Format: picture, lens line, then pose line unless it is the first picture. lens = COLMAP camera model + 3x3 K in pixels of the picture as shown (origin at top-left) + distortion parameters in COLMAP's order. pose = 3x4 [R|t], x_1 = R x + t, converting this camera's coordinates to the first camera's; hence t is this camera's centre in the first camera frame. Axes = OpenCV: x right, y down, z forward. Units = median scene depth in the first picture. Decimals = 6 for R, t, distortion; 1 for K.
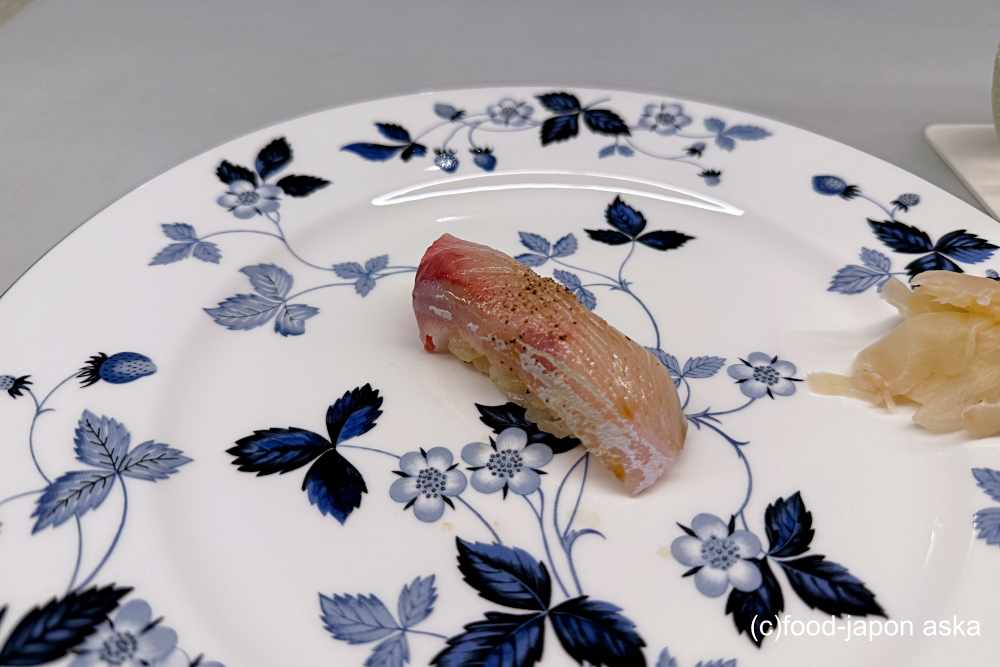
lens RADIAL K [[765.3, 0, 502.1], [0, 765.3, 330.8], [0, 0, 1]] dist [0.163177, -0.518206]
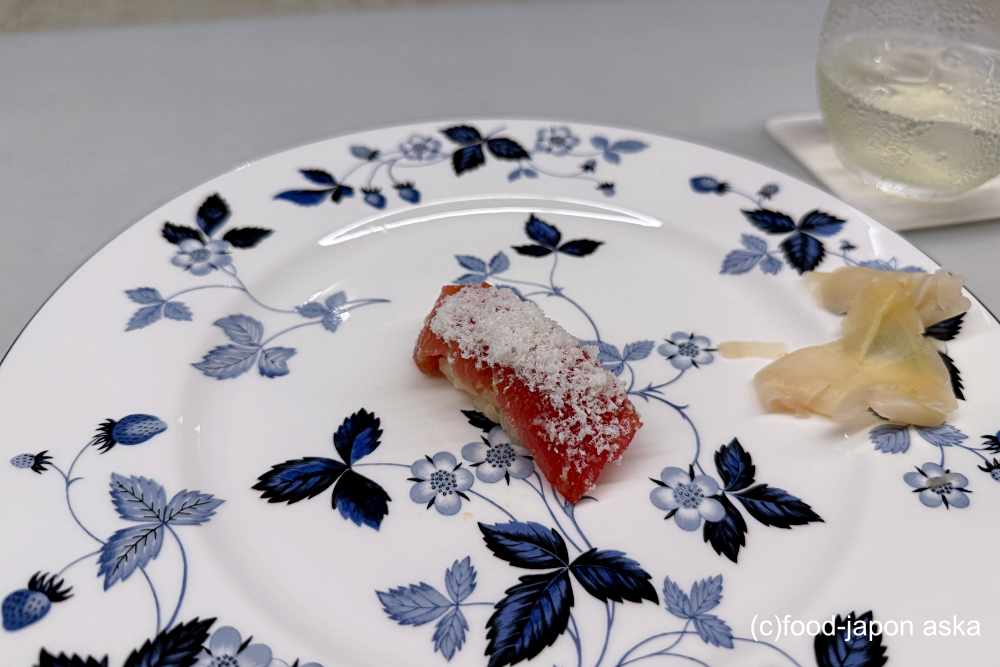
lens RADIAL K [[765.3, 0, 502.1], [0, 765.3, 330.8], [0, 0, 1]] dist [0.163177, -0.518206]
pose [[0.973241, -0.139911, 0.182284, -0.164504], [0.140994, 0.989985, 0.007067, -0.022525], [-0.181448, 0.018823, 0.983220, -0.144536]]
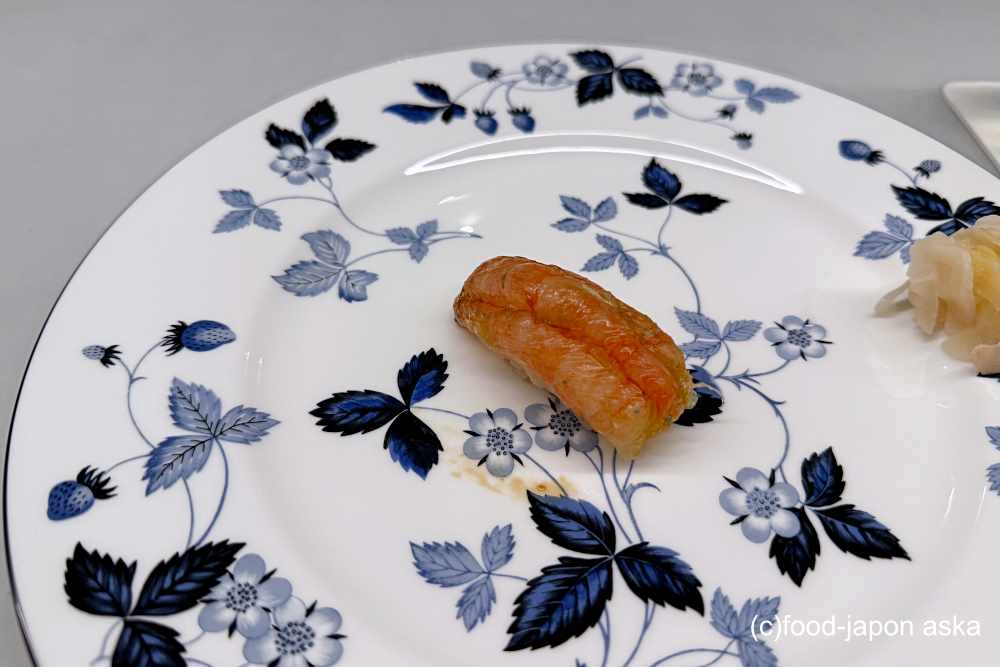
lens RADIAL K [[764.5, 0, 506.5], [0, 764.5, 338.7], [0, 0, 1]] dist [0.163797, -0.524974]
pose [[0.999730, -0.004912, 0.022690, -0.094485], [0.002490, 0.994410, 0.105562, -0.057921], [-0.023082, -0.105477, 0.994154, -0.069427]]
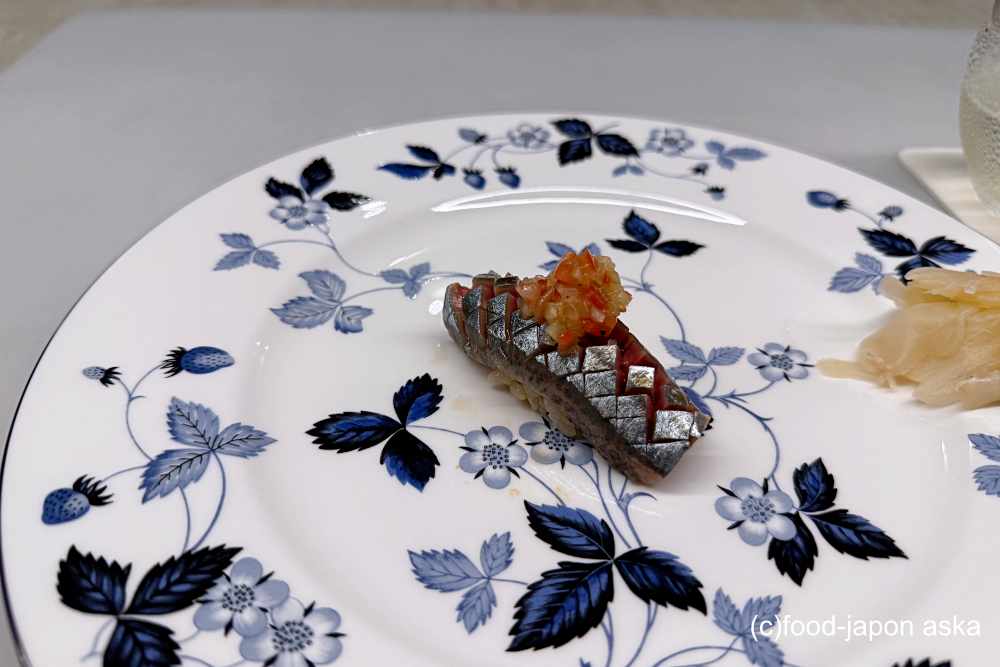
lens RADIAL K [[765.3, 0, 502.1], [0, 765.3, 330.8], [0, 0, 1]] dist [0.163177, -0.518206]
pose [[0.998732, -0.009325, 0.049466, -0.120502], [0.011611, 0.998868, -0.046133, 0.059746], [-0.048979, 0.046649, 0.997710, -0.104800]]
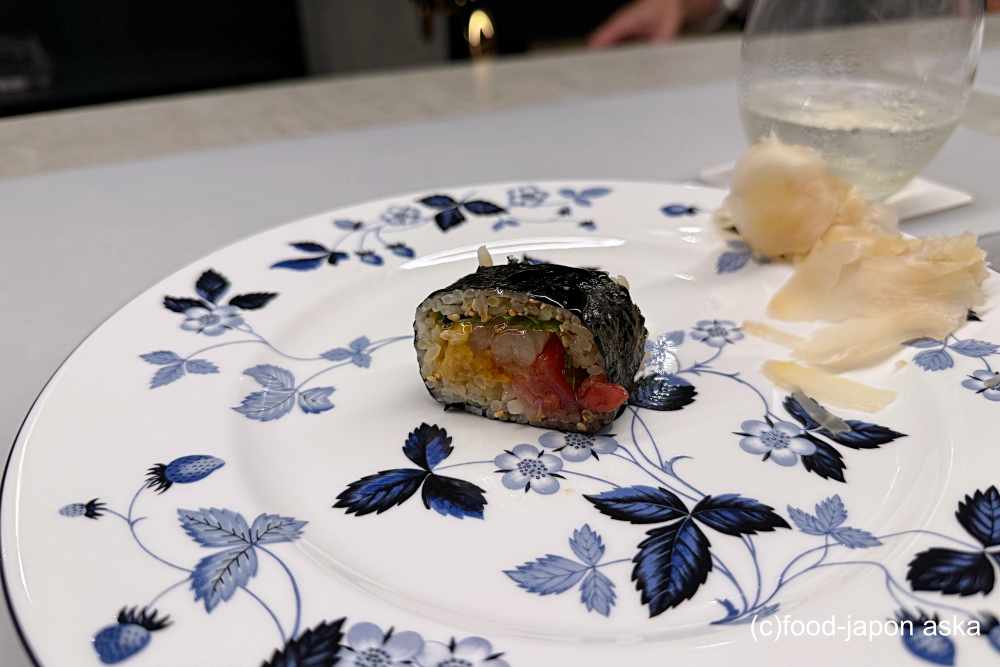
lens RADIAL K [[765.3, 0, 502.1], [0, 765.3, 330.8], [0, 0, 1]] dist [0.163177, -0.518206]
pose [[0.907278, -0.229876, 0.352142, -0.422269], [0.304421, 0.936726, -0.172838, 0.167290], [-0.290129, 0.264011, 0.919849, -0.053569]]
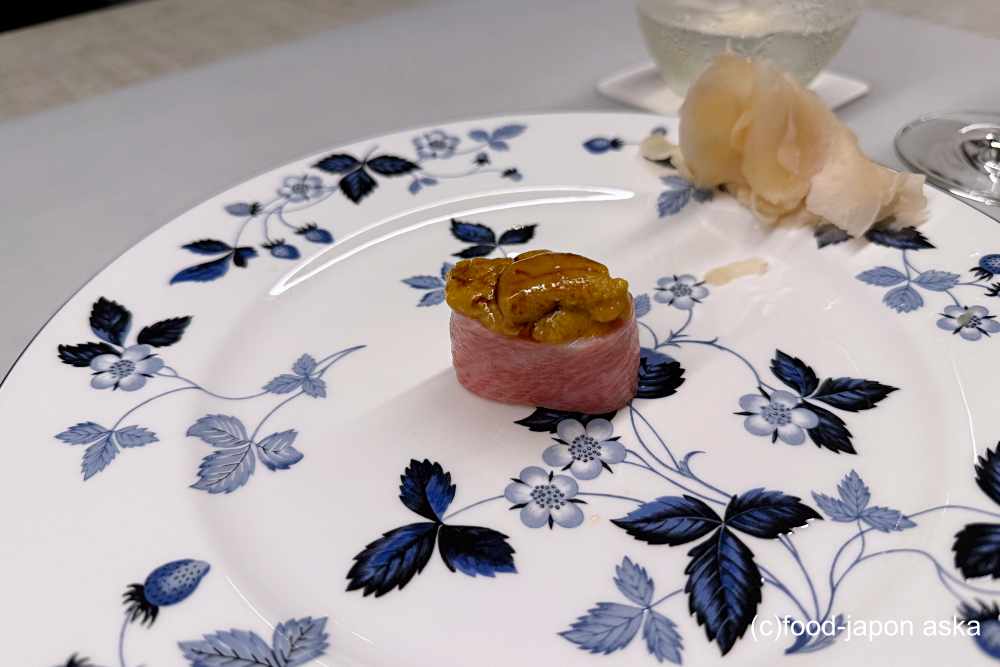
lens RADIAL K [[765.3, 0, 502.1], [0, 765.3, 330.8], [0, 0, 1]] dist [0.163177, -0.518206]
pose [[0.783473, -0.422144, 0.456031, -0.459027], [0.454473, 0.889731, 0.042821, -0.065826], [-0.423822, 0.173705, 0.888933, 0.059458]]
